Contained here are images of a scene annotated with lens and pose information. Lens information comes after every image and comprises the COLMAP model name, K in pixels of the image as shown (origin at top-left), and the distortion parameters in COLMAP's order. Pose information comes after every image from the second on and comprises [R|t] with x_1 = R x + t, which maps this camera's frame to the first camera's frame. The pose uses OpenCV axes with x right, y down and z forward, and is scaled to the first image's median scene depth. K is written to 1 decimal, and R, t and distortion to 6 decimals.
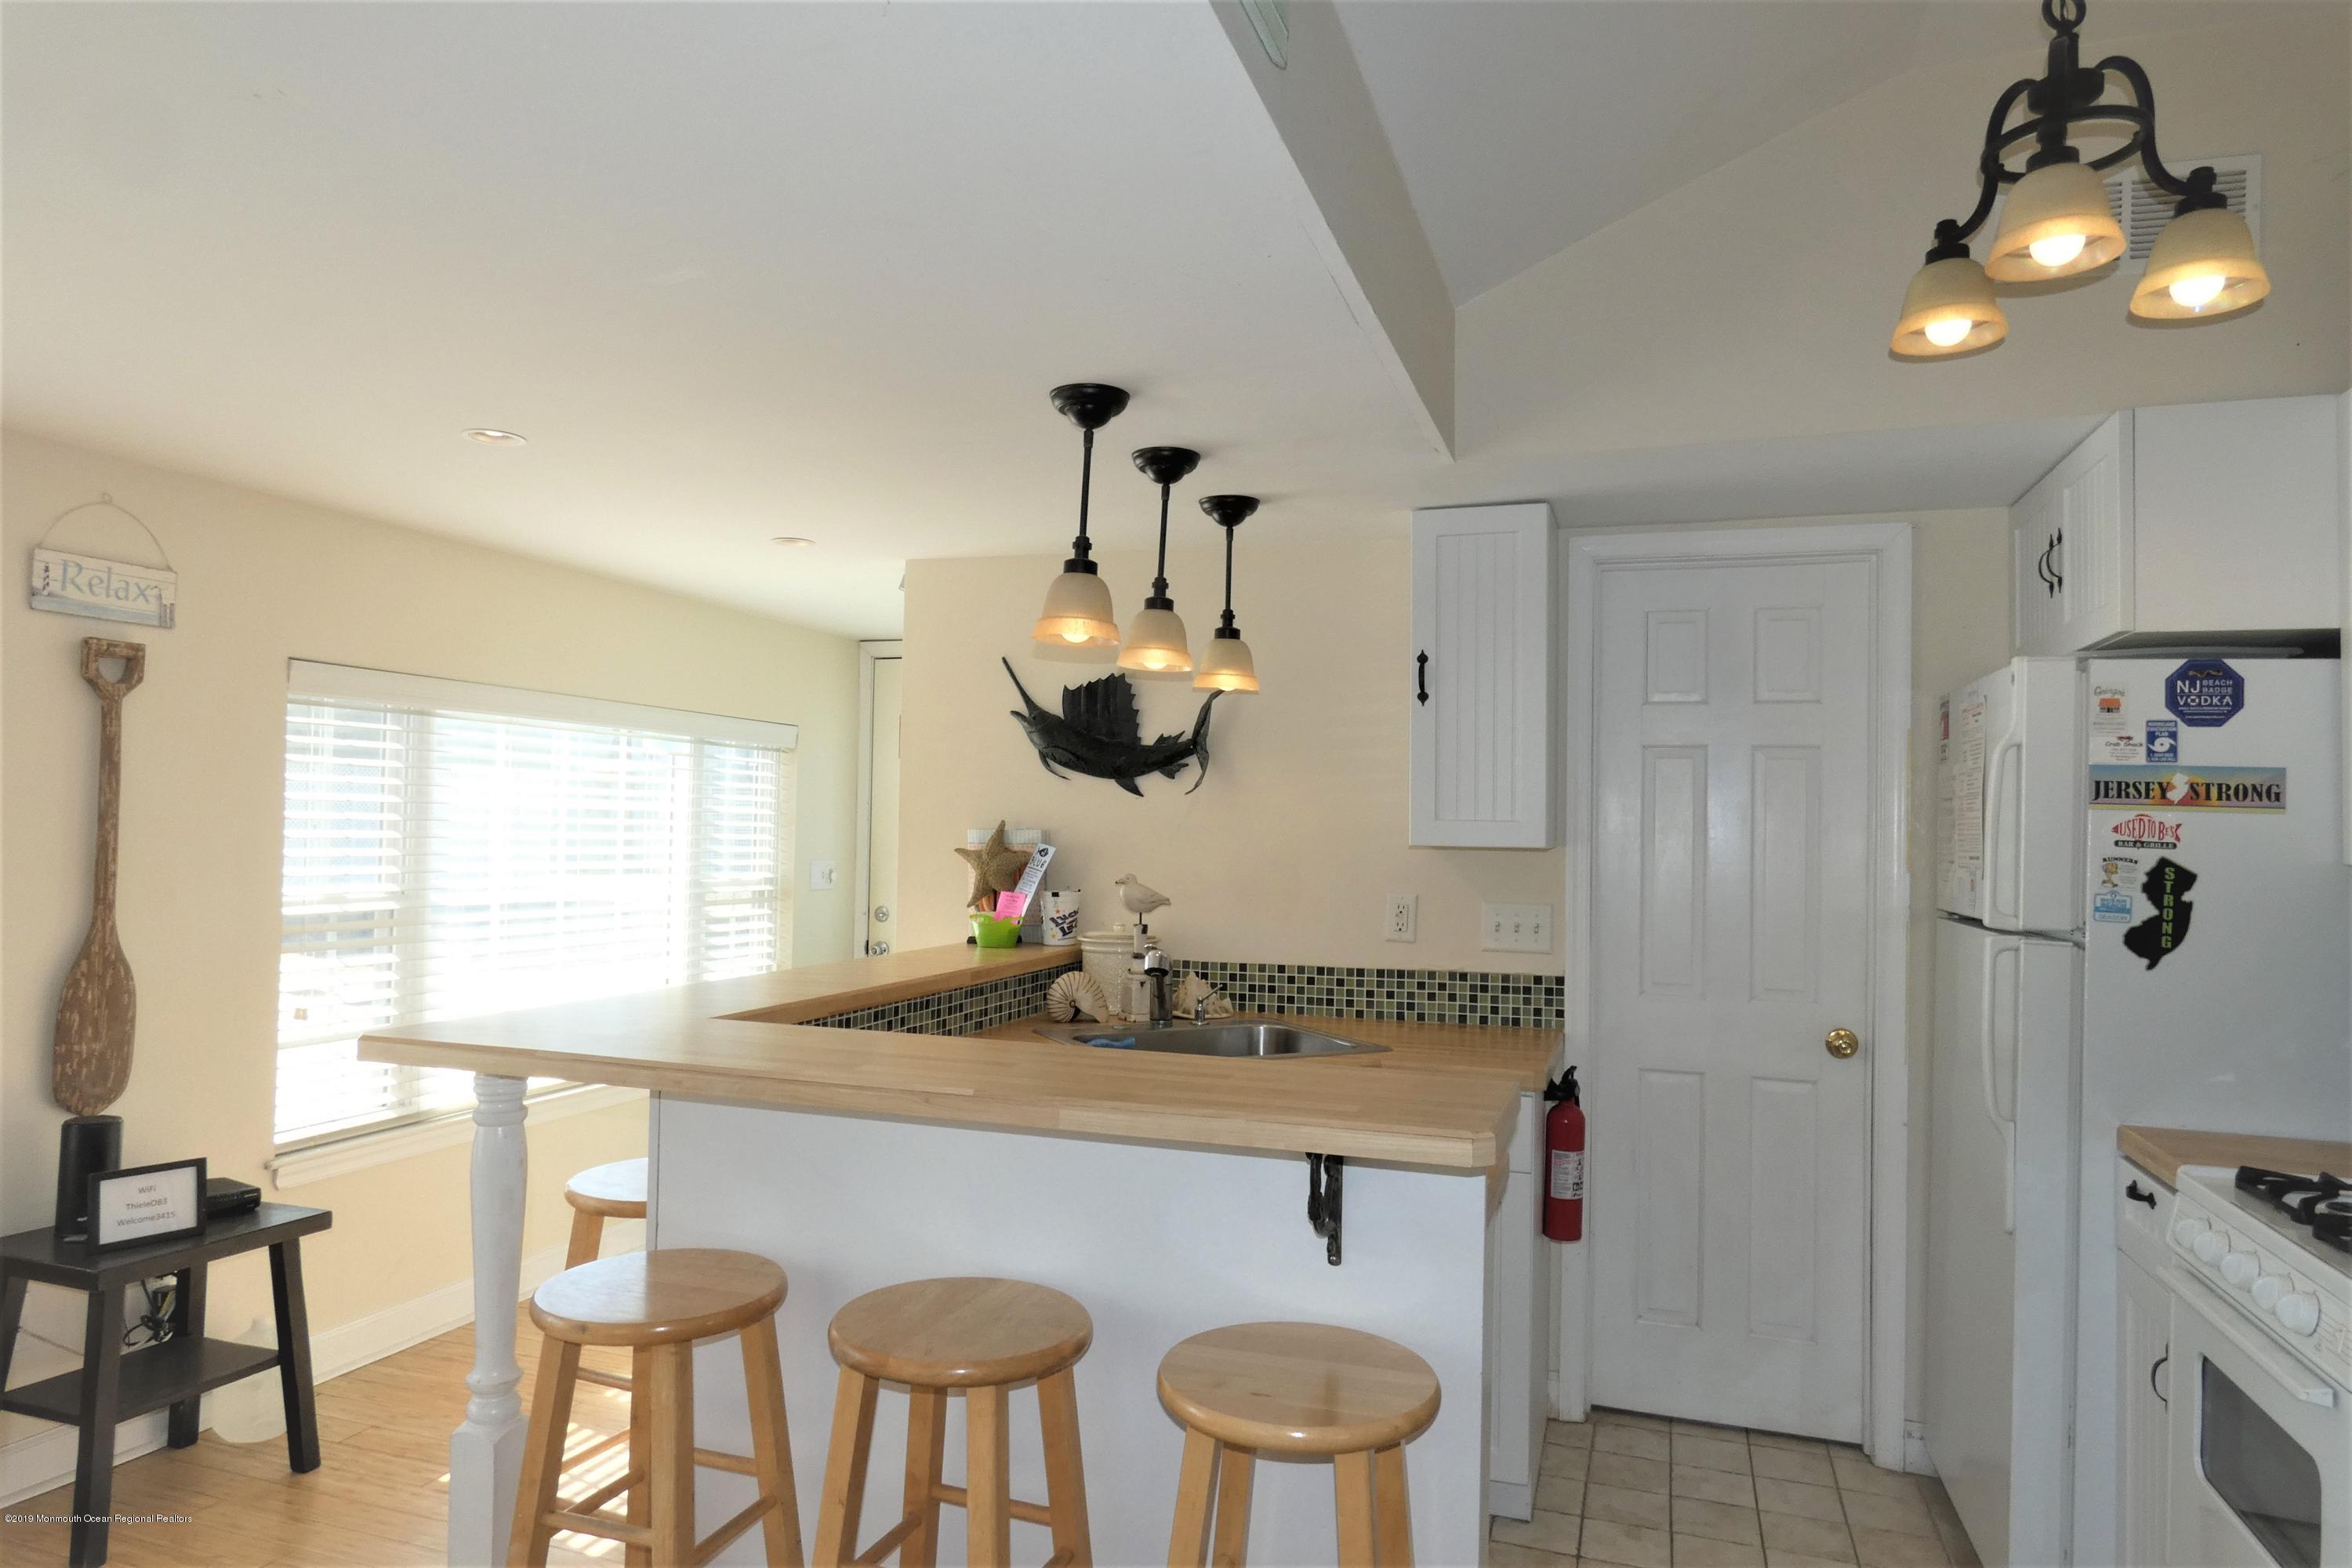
lens RADIAL K [[1422.8, 0, 1172.8], [0, 1422.8, 789.2], [0, 0, 1]] dist [-0.002680, -0.000195]
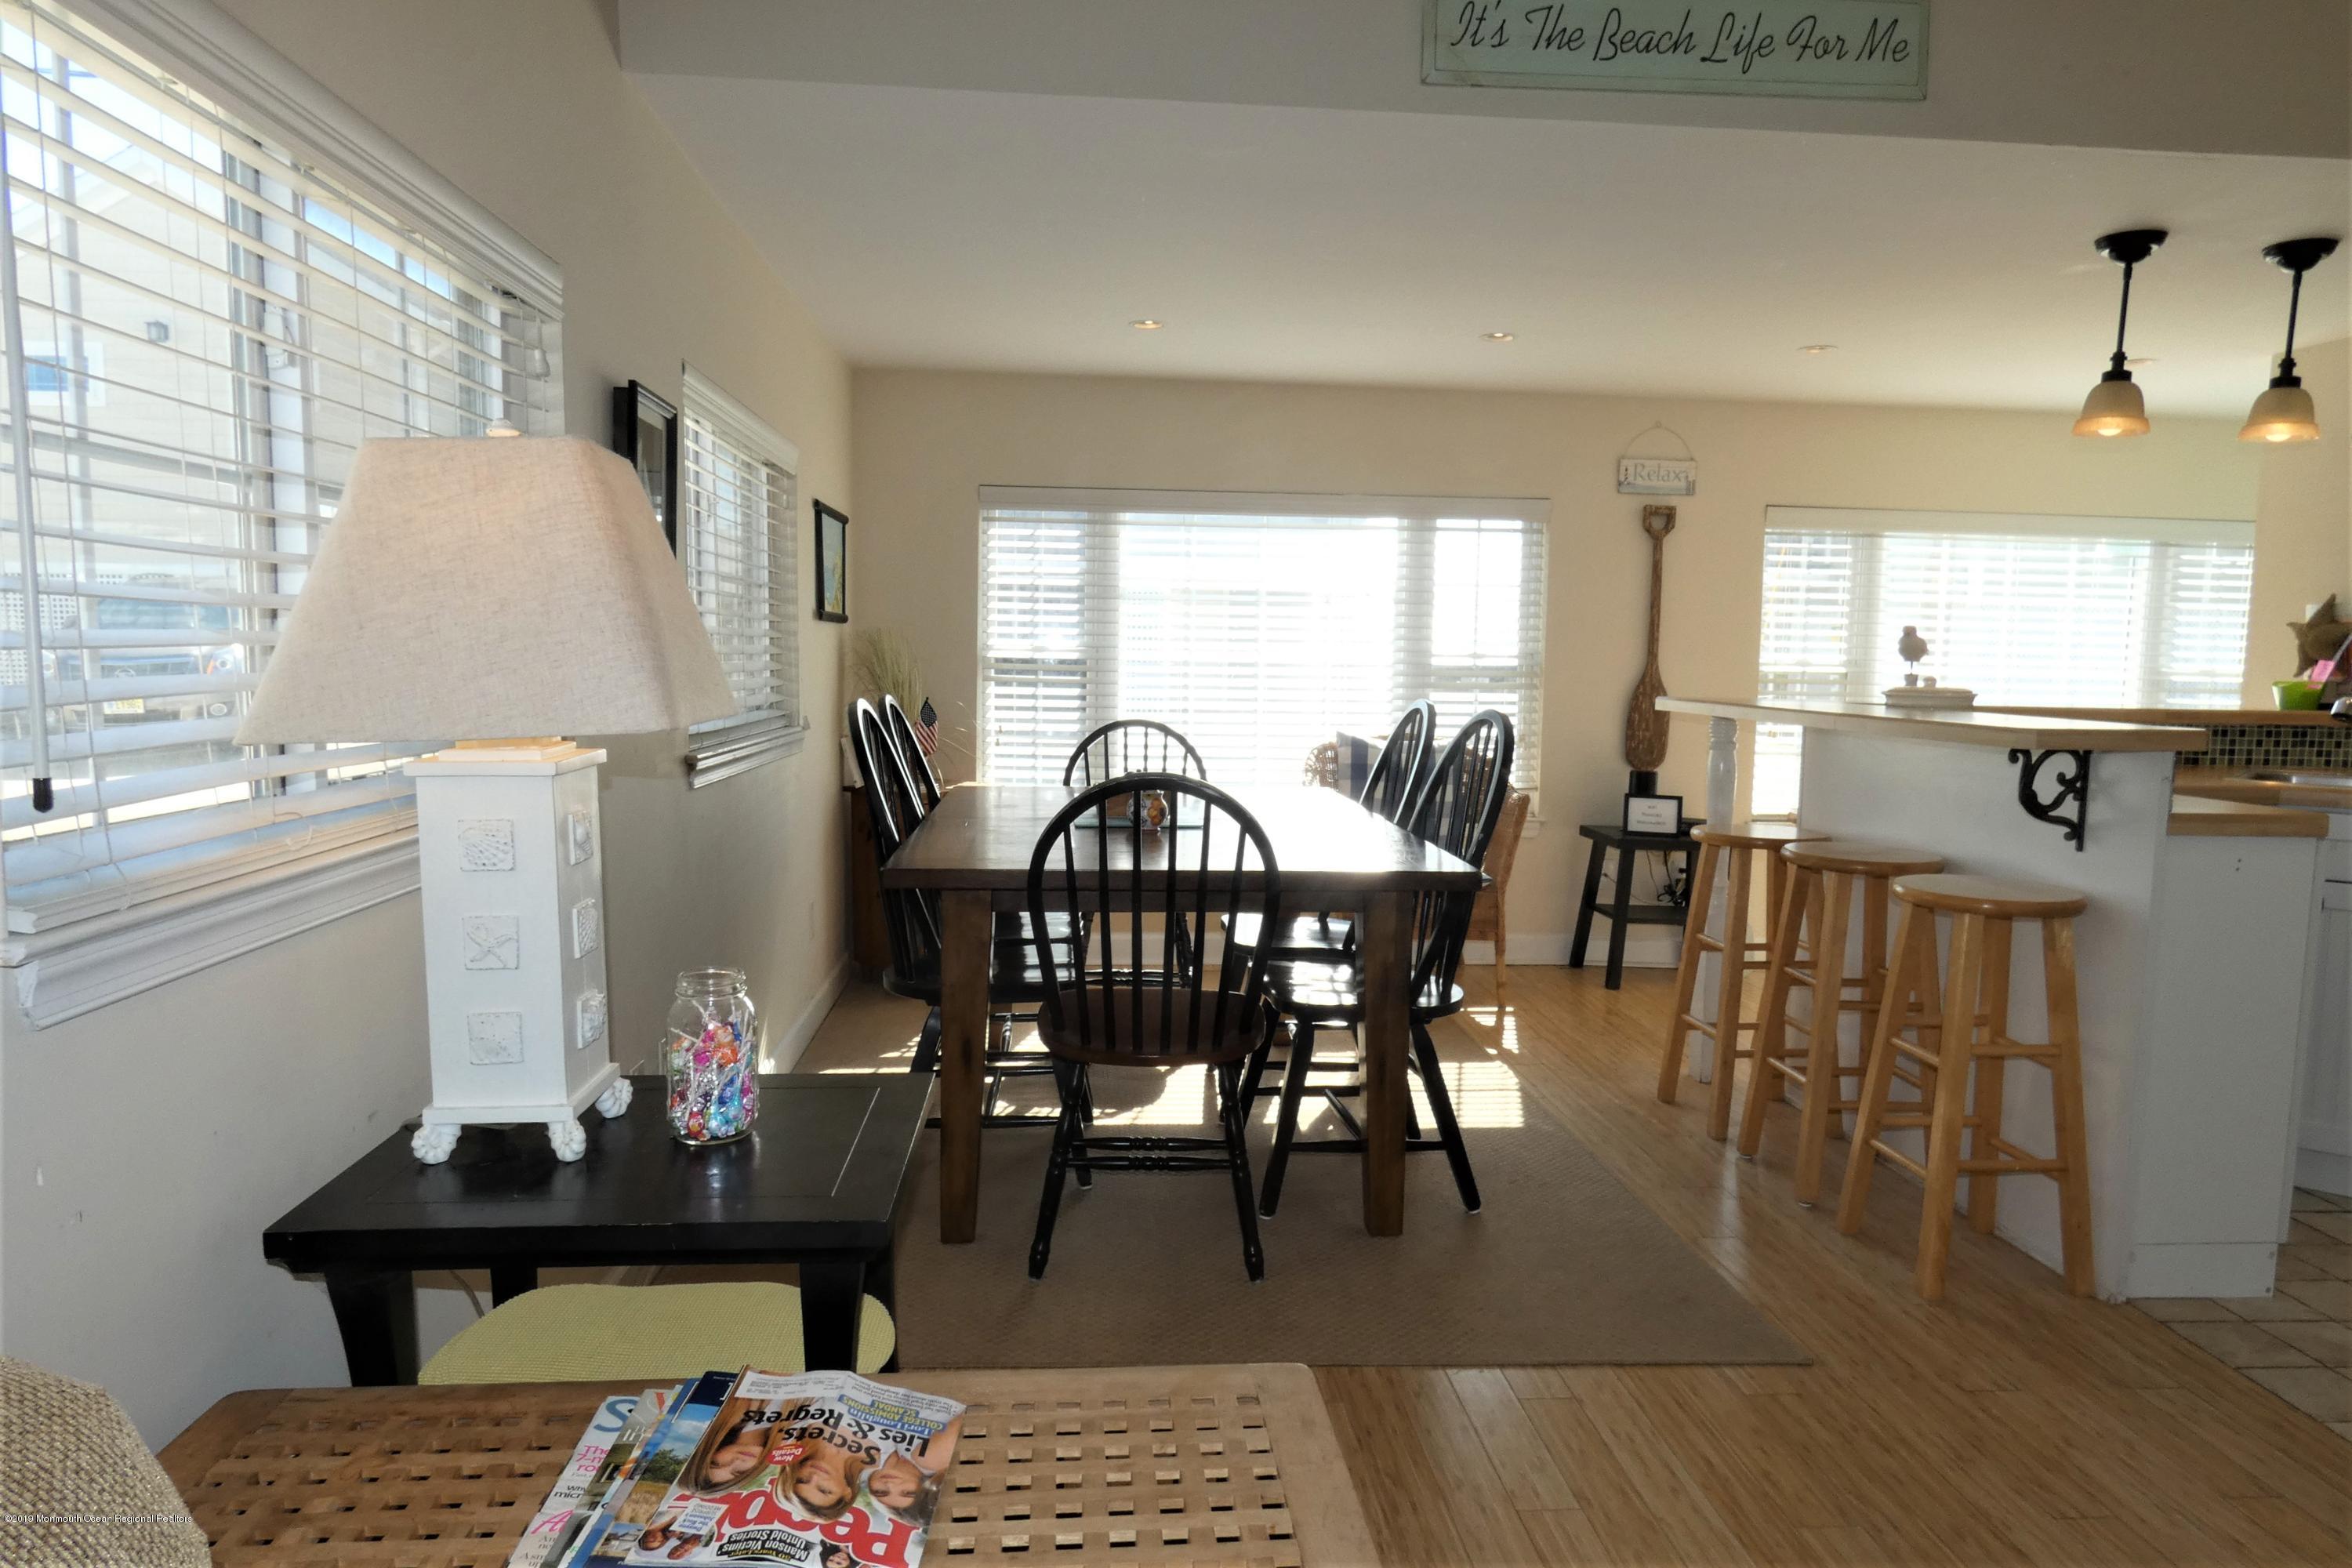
lens RADIAL K [[1422.8, 0, 1172.8], [0, 1422.8, 789.2], [0, 0, 1]] dist [-0.002680, -0.000195]
pose [[0.403830, 0.081156, -0.911227, 0.570982], [0.013228, 0.995435, 0.094518, 0.062682], [0.914738, -0.050222, 0.400913, -0.247122]]
